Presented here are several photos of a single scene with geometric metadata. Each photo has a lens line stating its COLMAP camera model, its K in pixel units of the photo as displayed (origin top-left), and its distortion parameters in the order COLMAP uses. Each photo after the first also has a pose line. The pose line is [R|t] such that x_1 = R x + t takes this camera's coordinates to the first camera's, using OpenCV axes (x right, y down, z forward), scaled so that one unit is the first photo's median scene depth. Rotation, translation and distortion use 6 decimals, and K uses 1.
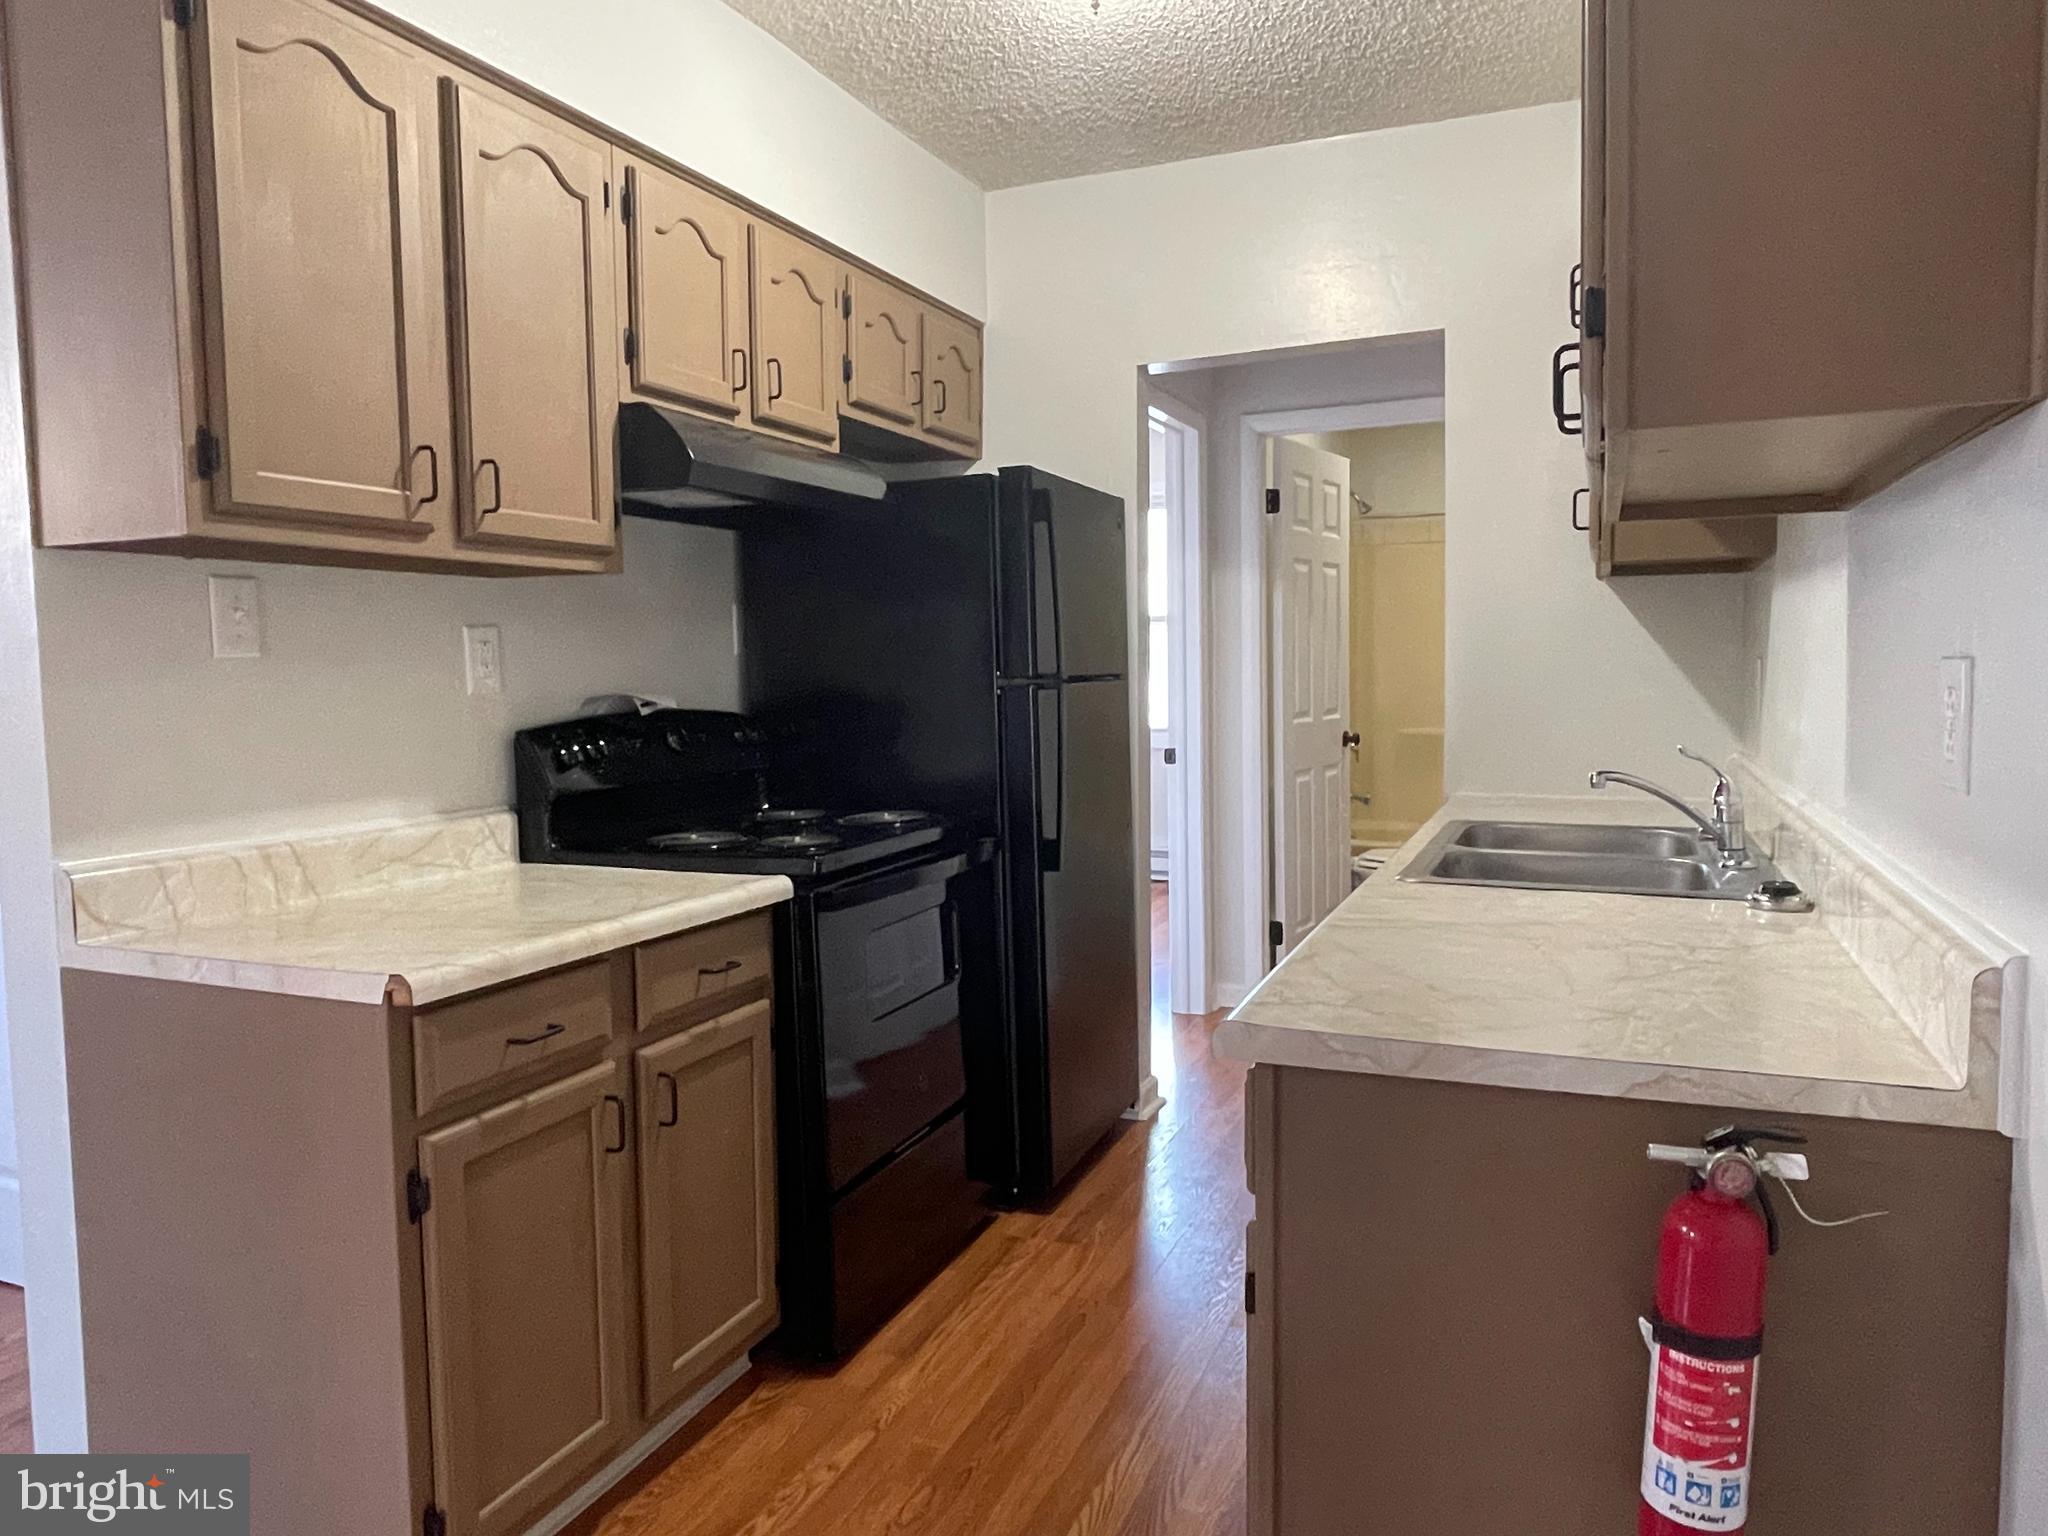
lens RADIAL K [[1360.8, 0, 1020.3], [0, 1360.8, 773.6], [0, 0, 1]] dist [0.001886, -0.001745]
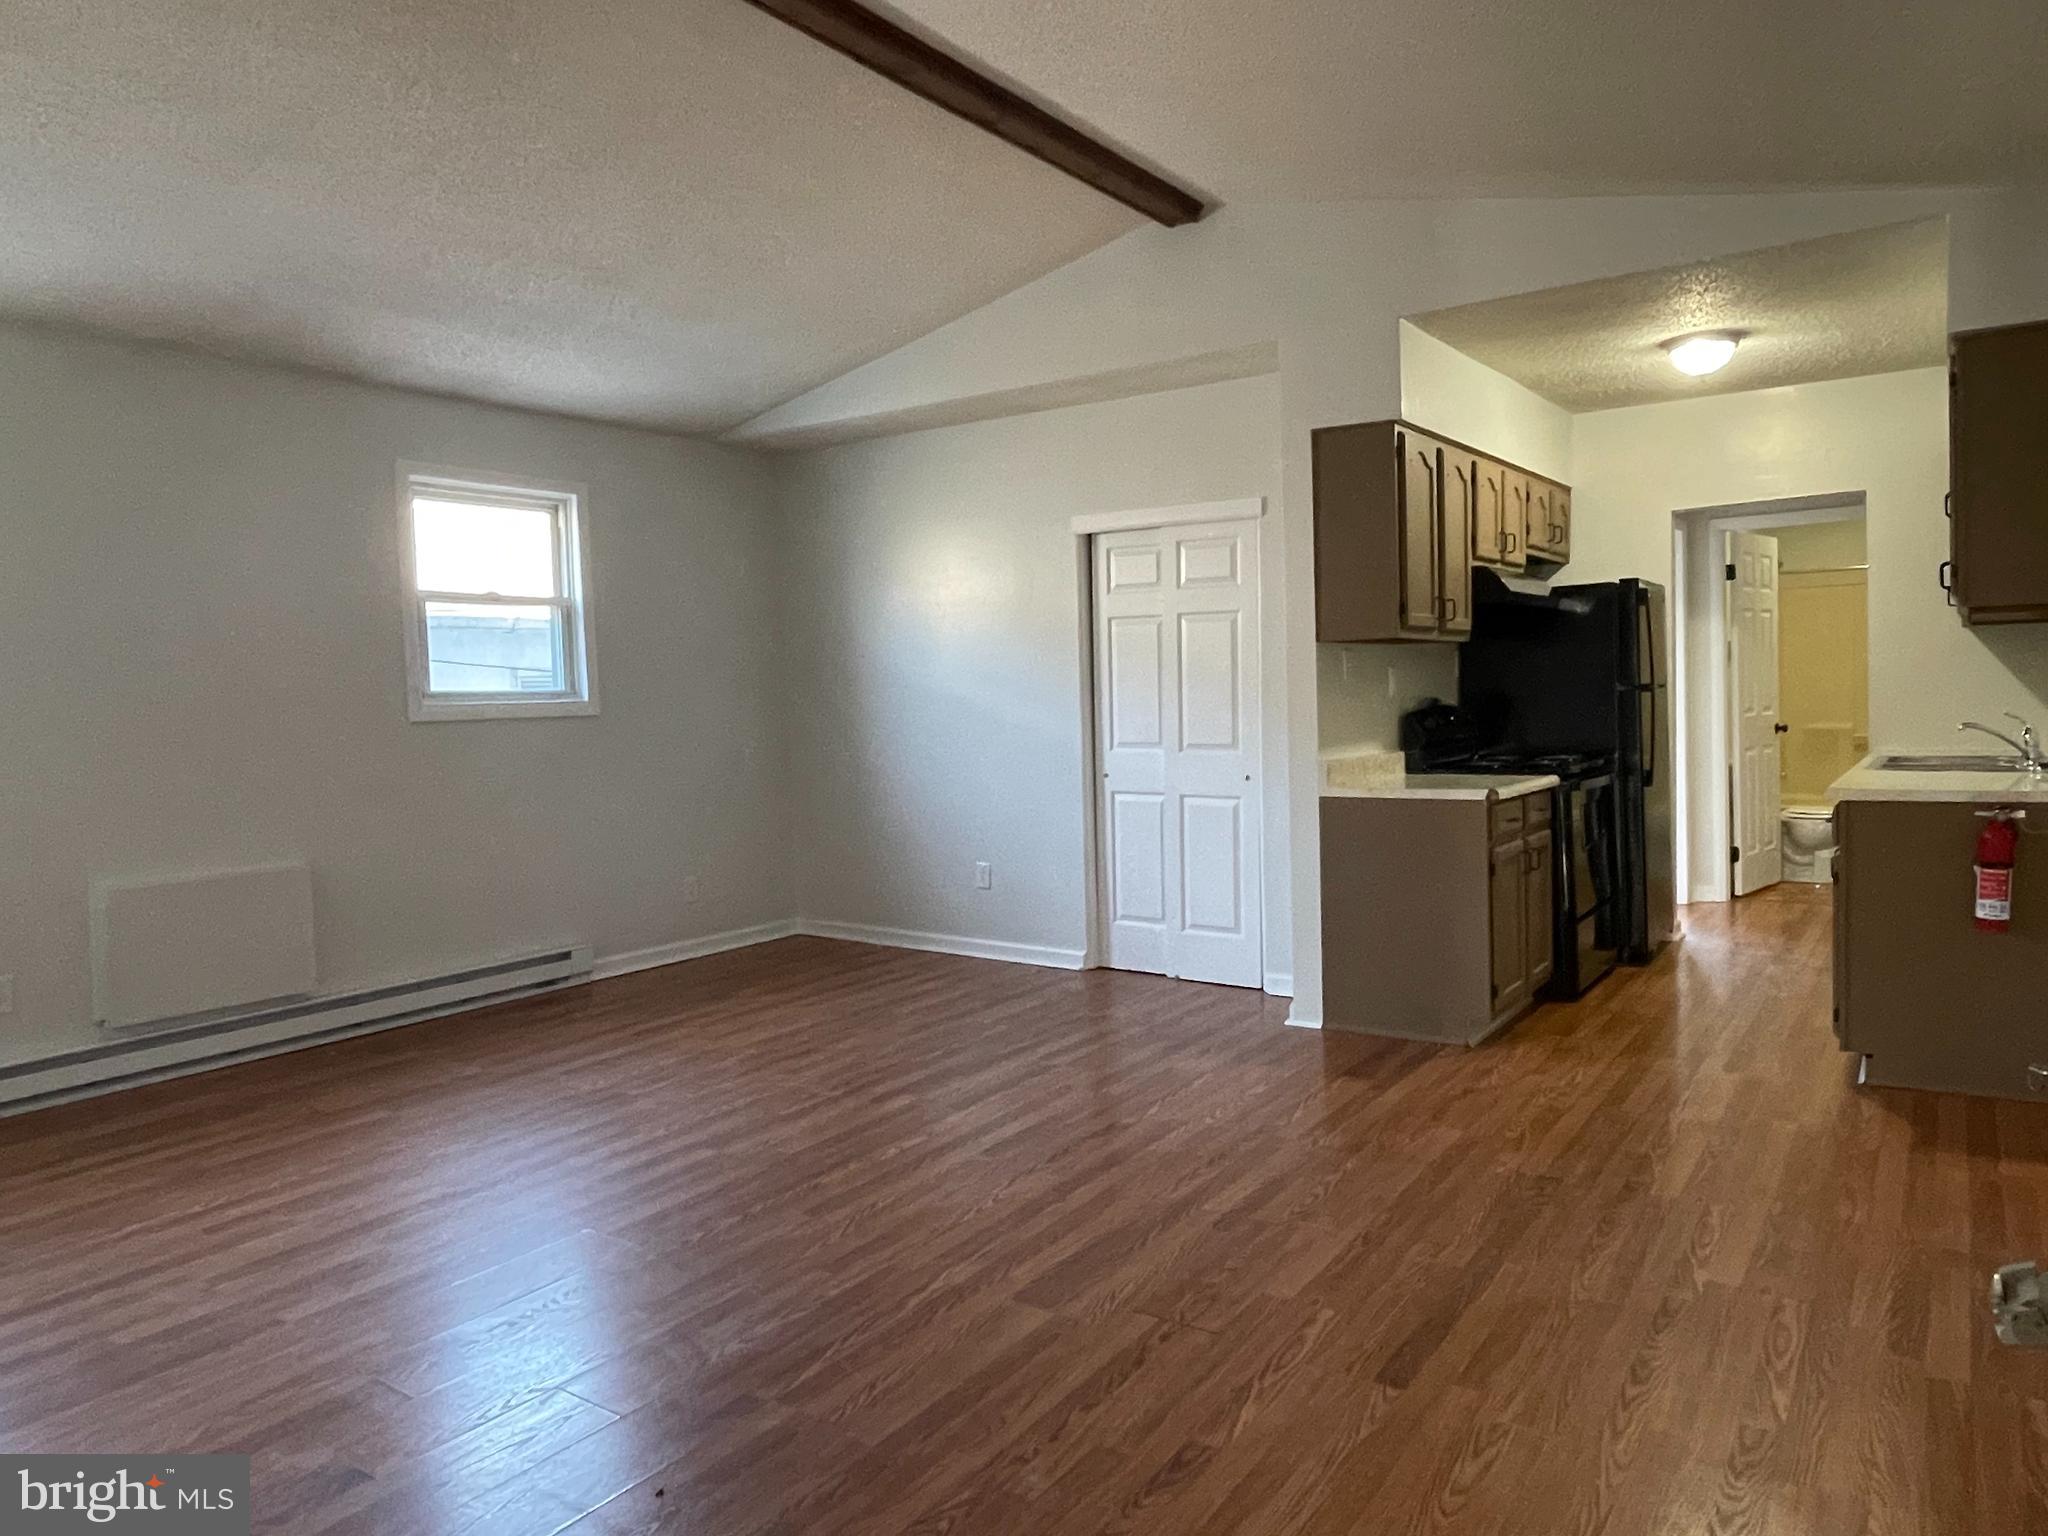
lens RADIAL K [[1360.8, 0, 1017.8], [0, 1360.8, 754.2], [0, 0, 1]] dist [0.001886, -0.001745]
pose [[0.976510, -0.004614, -0.215421, -0.440201], [-0.001965, 0.999538, -0.030317, 0.088015], [0.215461, 0.030028, 0.976051, -1.093355]]
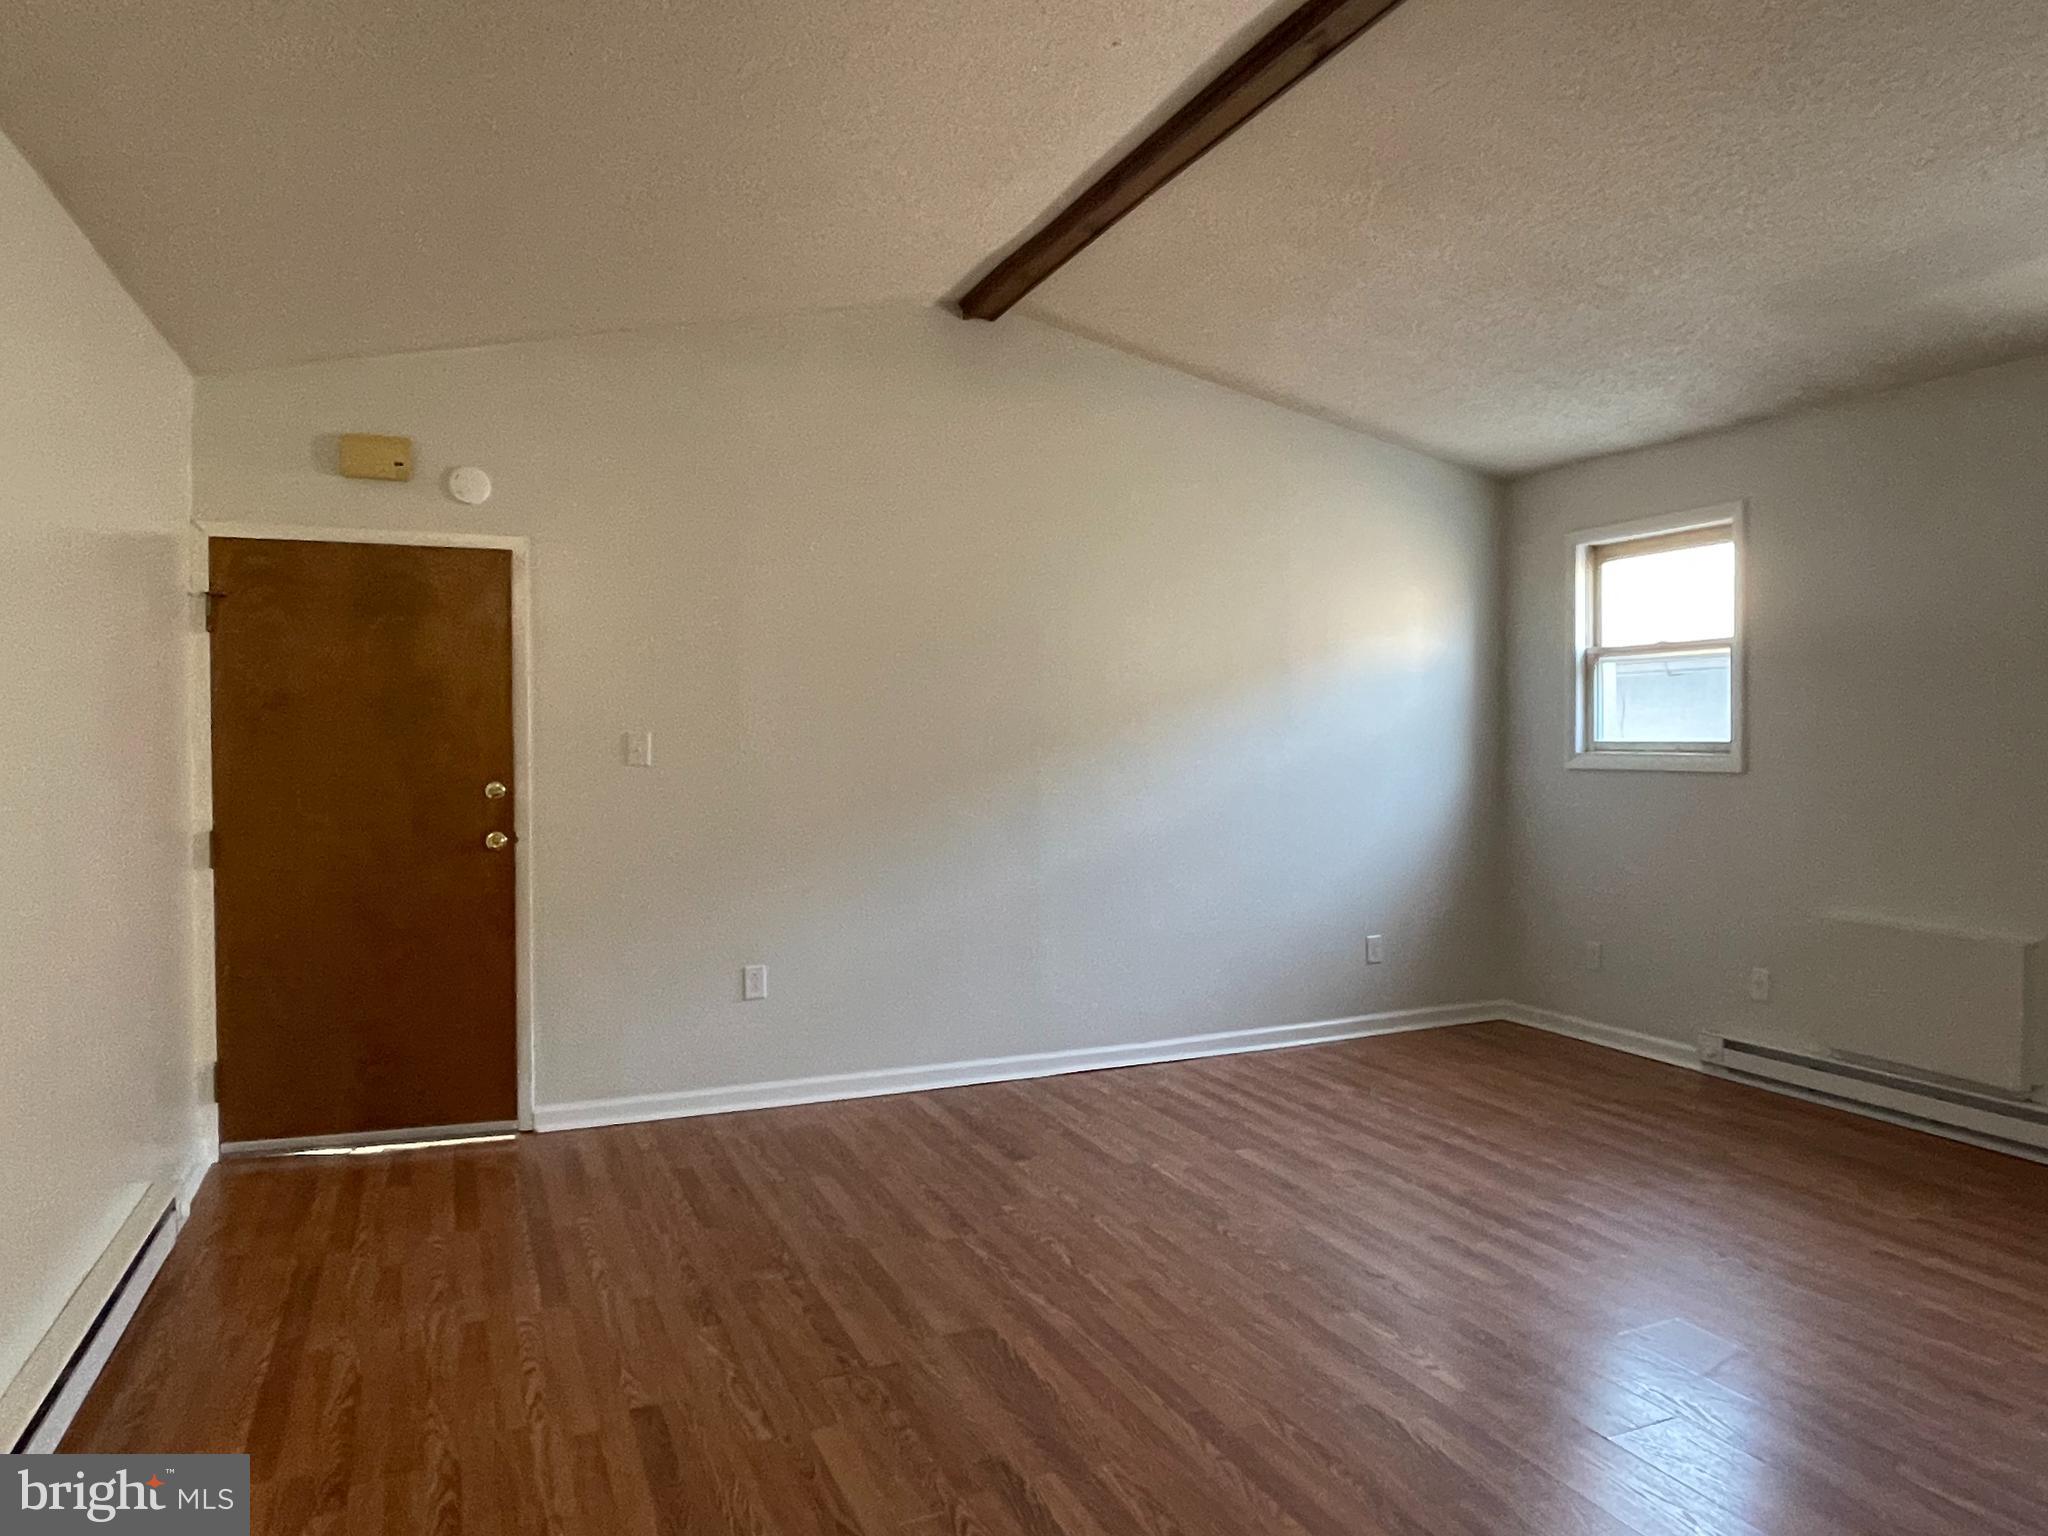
lens RADIAL K [[1360.8, 0, 1011.8], [0, 1360.8, 766.5], [0, 0, 1]] dist [0.001886, -0.001745]
pose [[-0.707980, 0.036639, -0.705282, 0.564290], [-0.041754, 0.994735, 0.093589, -0.271071], [0.704997, 0.095707, -0.702722, 2.199029]]
